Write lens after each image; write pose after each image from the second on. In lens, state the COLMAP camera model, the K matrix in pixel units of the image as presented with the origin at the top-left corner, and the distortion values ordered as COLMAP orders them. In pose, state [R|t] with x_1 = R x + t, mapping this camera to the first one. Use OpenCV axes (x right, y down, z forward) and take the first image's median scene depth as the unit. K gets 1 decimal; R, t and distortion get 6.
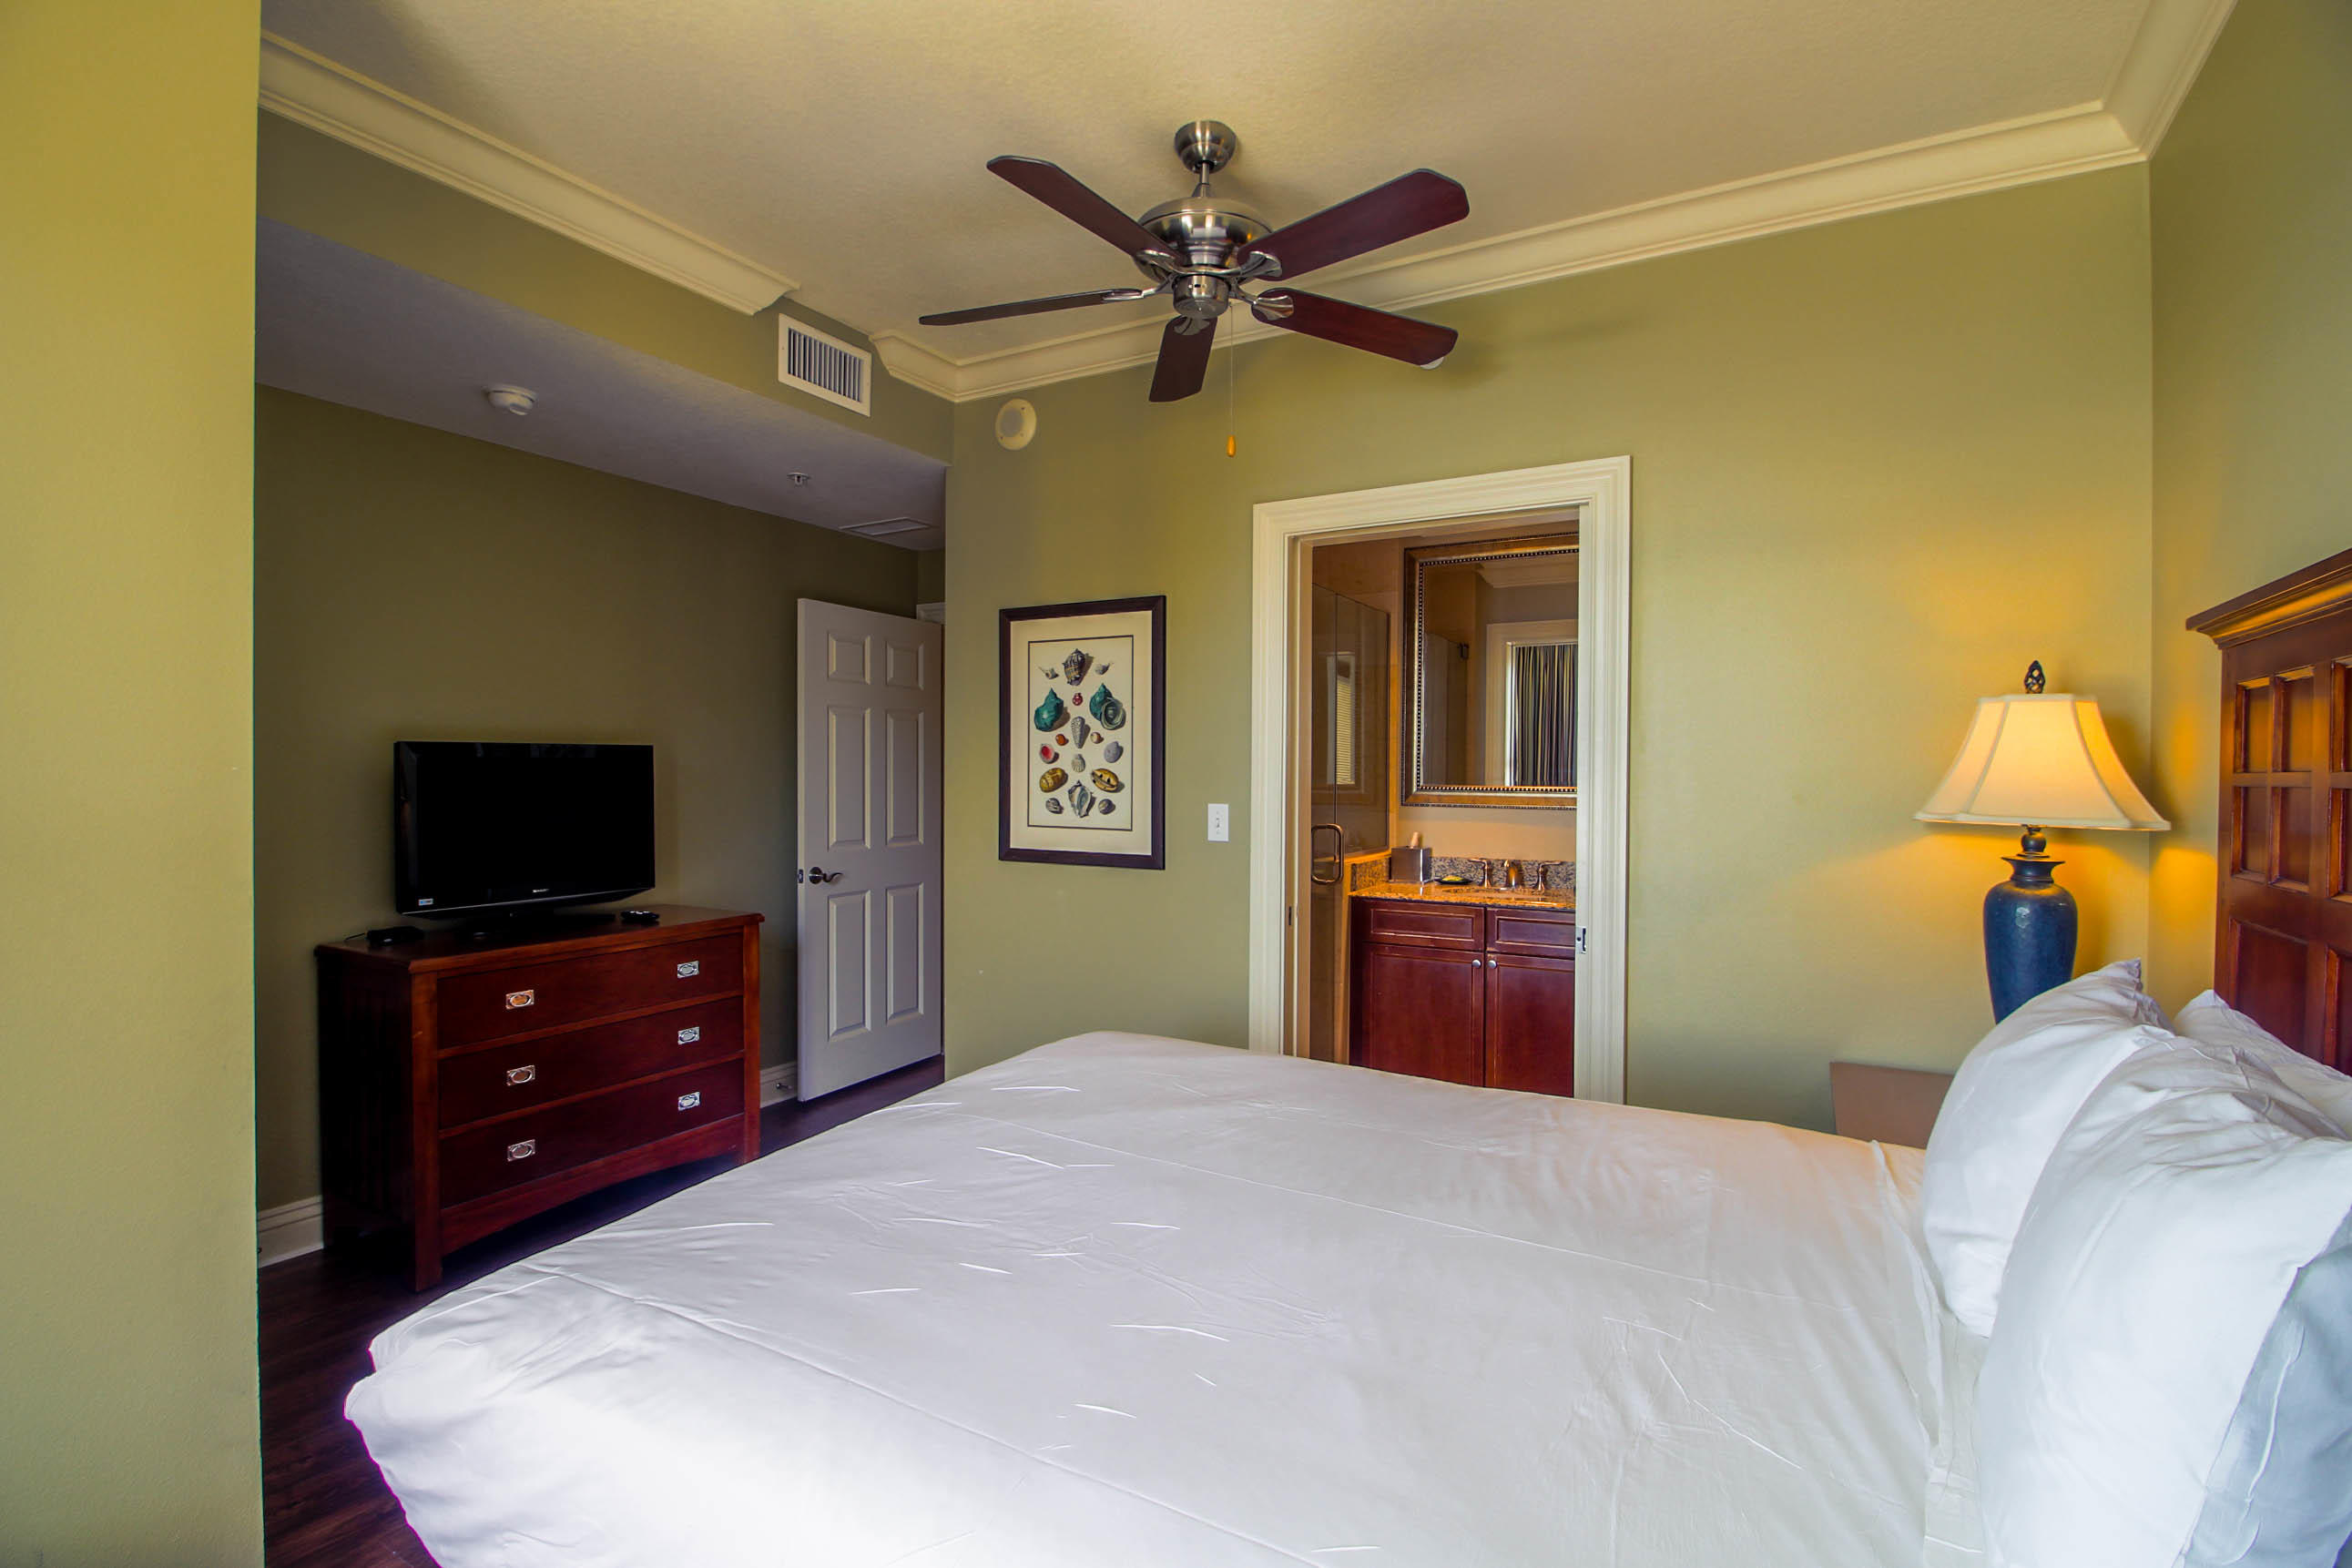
lens RADIAL K [[1102.2, 0, 1167.2], [0, 1102.2, 786.0], [0, 0, 1]] dist [0.002638, -0.014057]
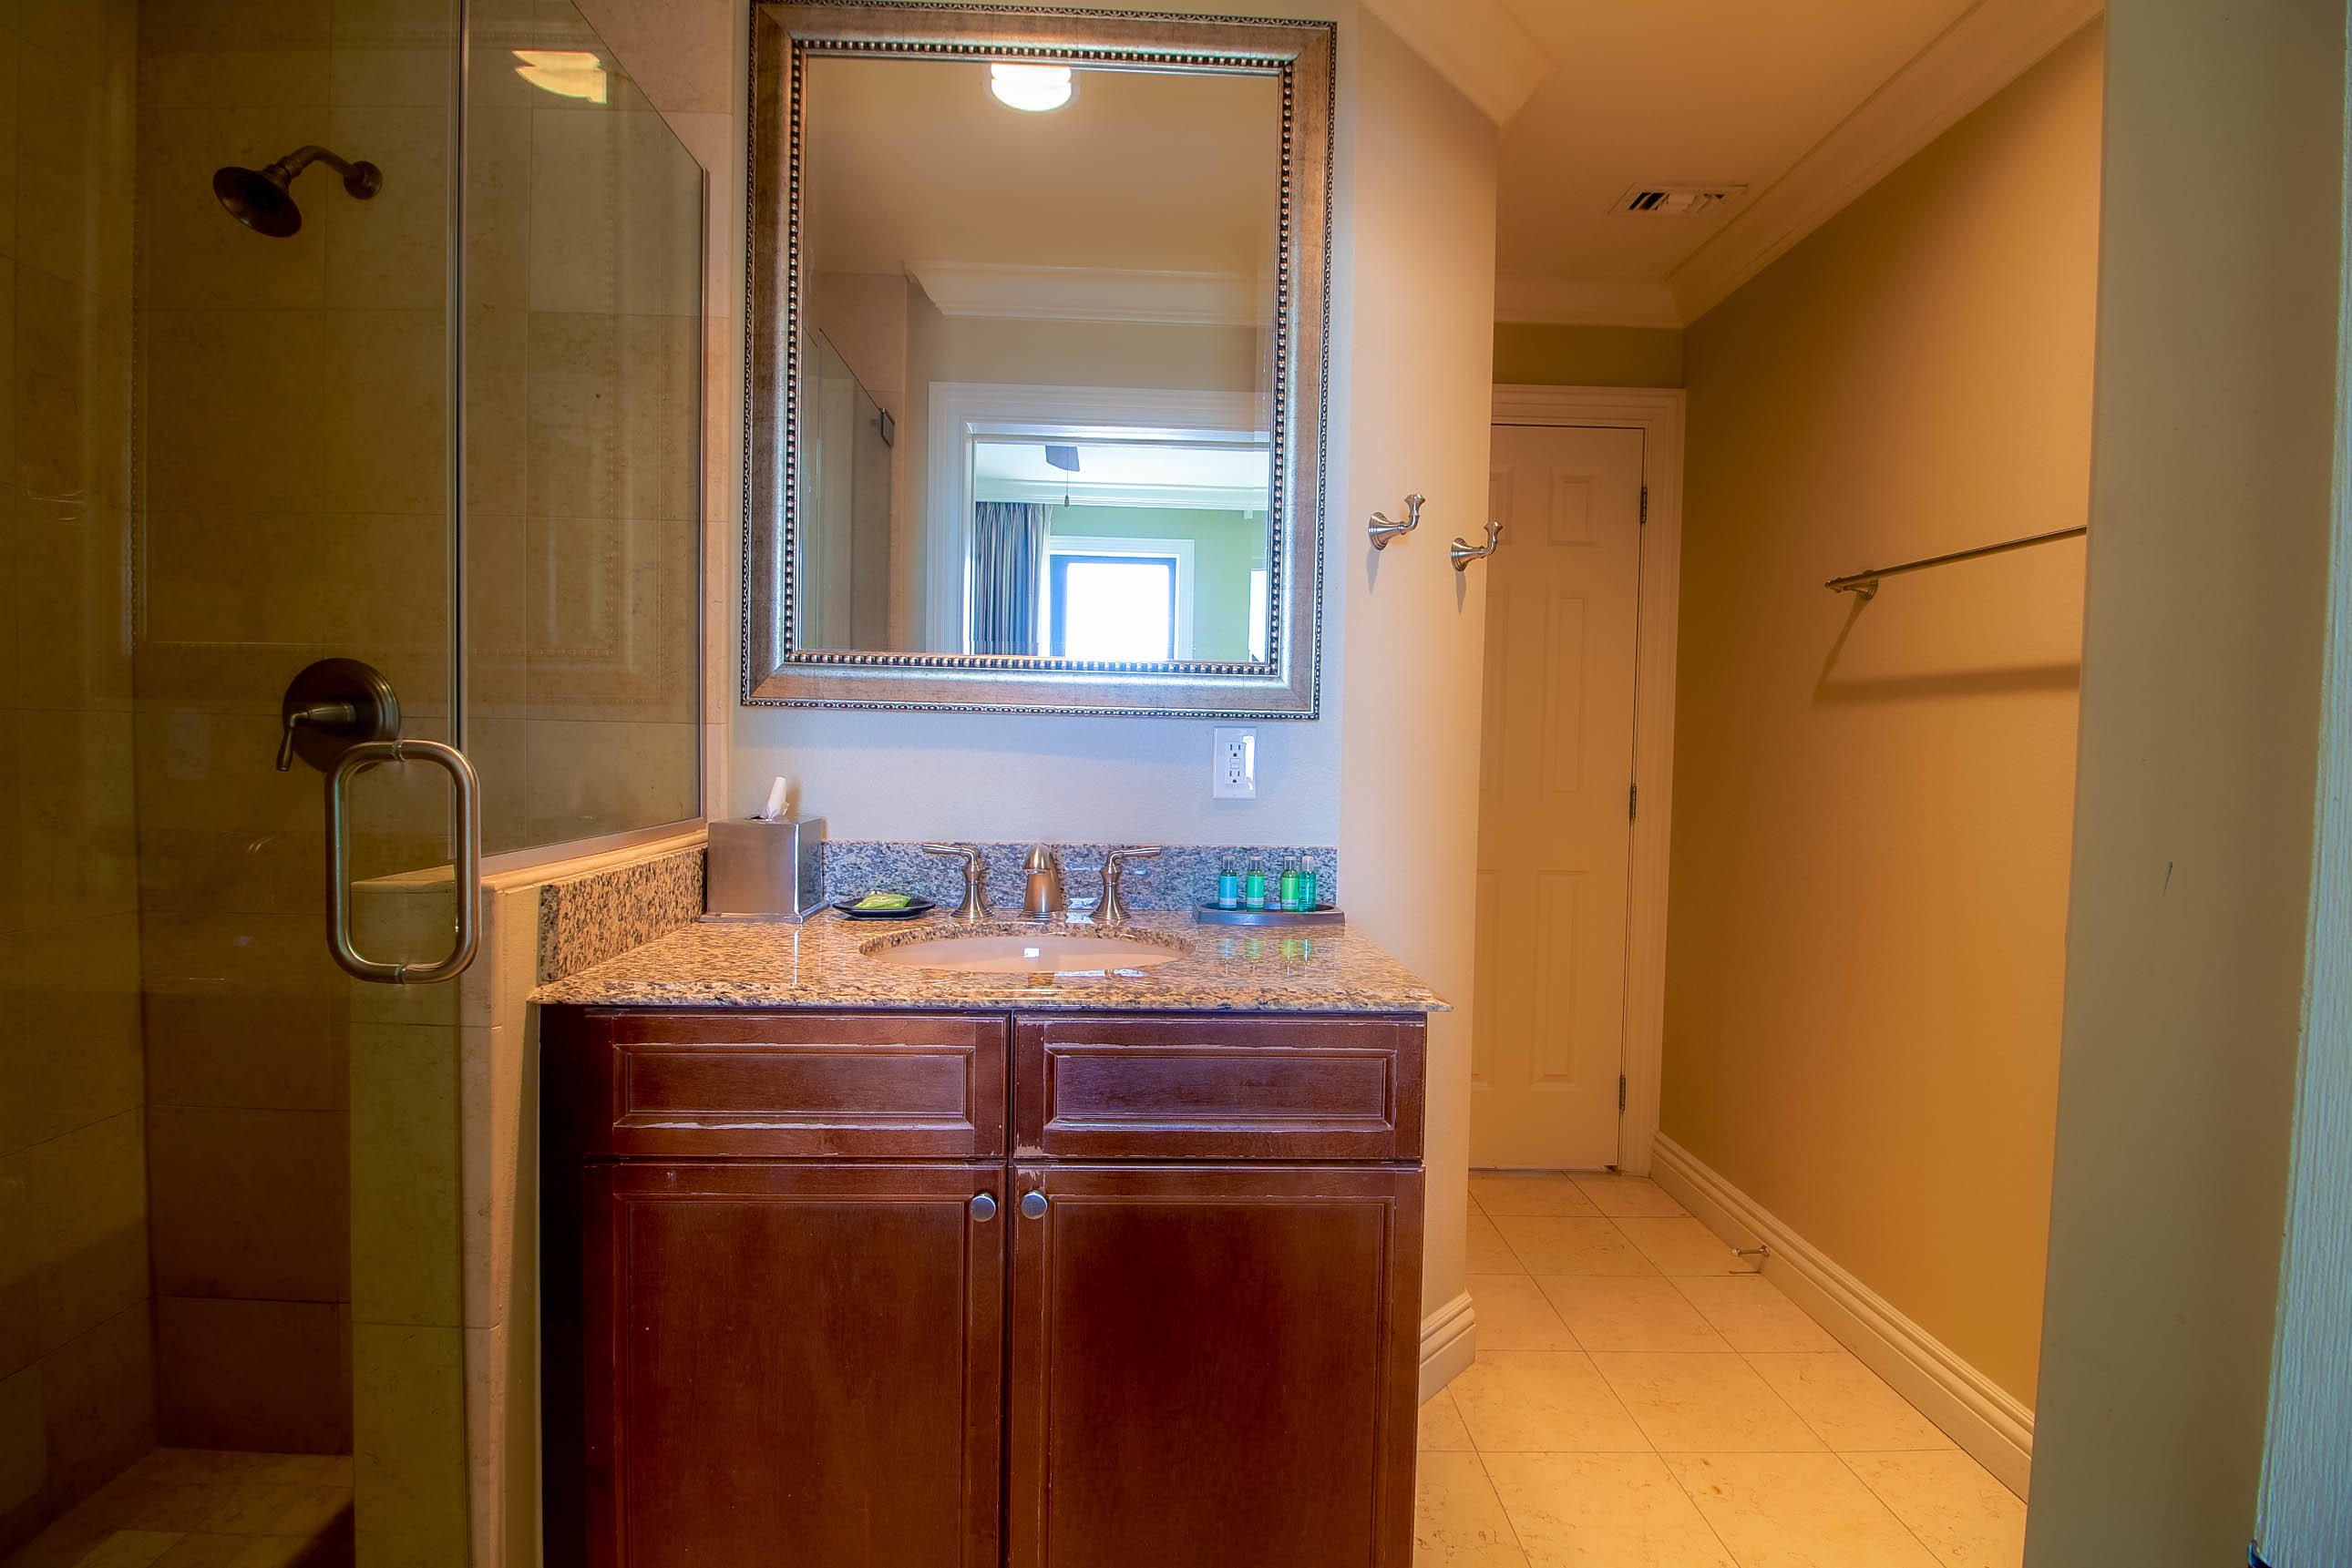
lens RADIAL K [[1102.1, 0, 1169.7], [0, 1102.1, 781.5], [0, 0, 1]] dist [0.002638, -0.014057]
pose [[0.853854, -0.008284, 0.520447, 0.149152], [-0.009766, 0.999442, 0.031930, 0.031217], [-0.520421, -0.032346, 0.853297, 0.637481]]
